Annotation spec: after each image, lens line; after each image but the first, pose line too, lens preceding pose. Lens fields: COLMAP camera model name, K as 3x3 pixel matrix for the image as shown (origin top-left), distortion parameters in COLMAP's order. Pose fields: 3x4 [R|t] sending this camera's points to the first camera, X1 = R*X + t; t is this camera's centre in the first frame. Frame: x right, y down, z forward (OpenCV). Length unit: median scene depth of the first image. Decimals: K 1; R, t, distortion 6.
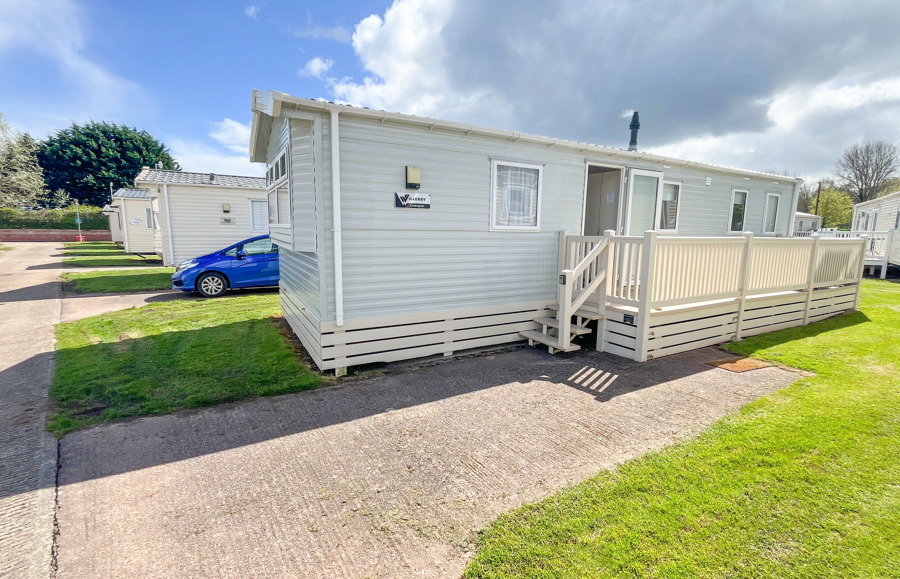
lens RADIAL K [[414.6, 0, 465.1], [0, 414.6, 287.5], [0, 0, 1]] dist [-0.001985, -0.000537]
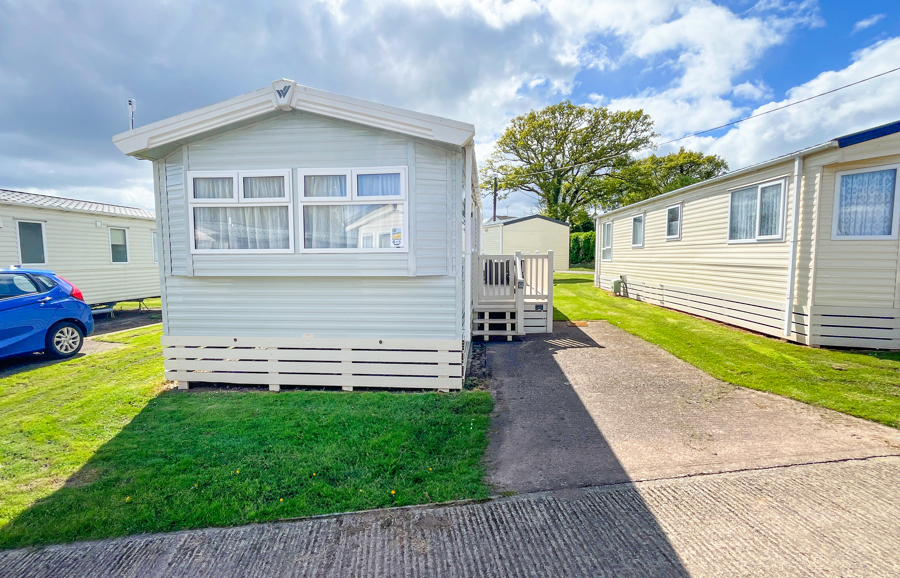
lens RADIAL K [[414.6, 0, 465.1], [0, 414.6, 287.0], [0, 0, 1]] dist [-0.001985, -0.000537]
pose [[0.574950, -0.081335, 0.814136, -1.494095], [0.128647, 0.991656, 0.008218, -0.069937], [-0.808011, 0.100012, 0.580616, 0.475044]]
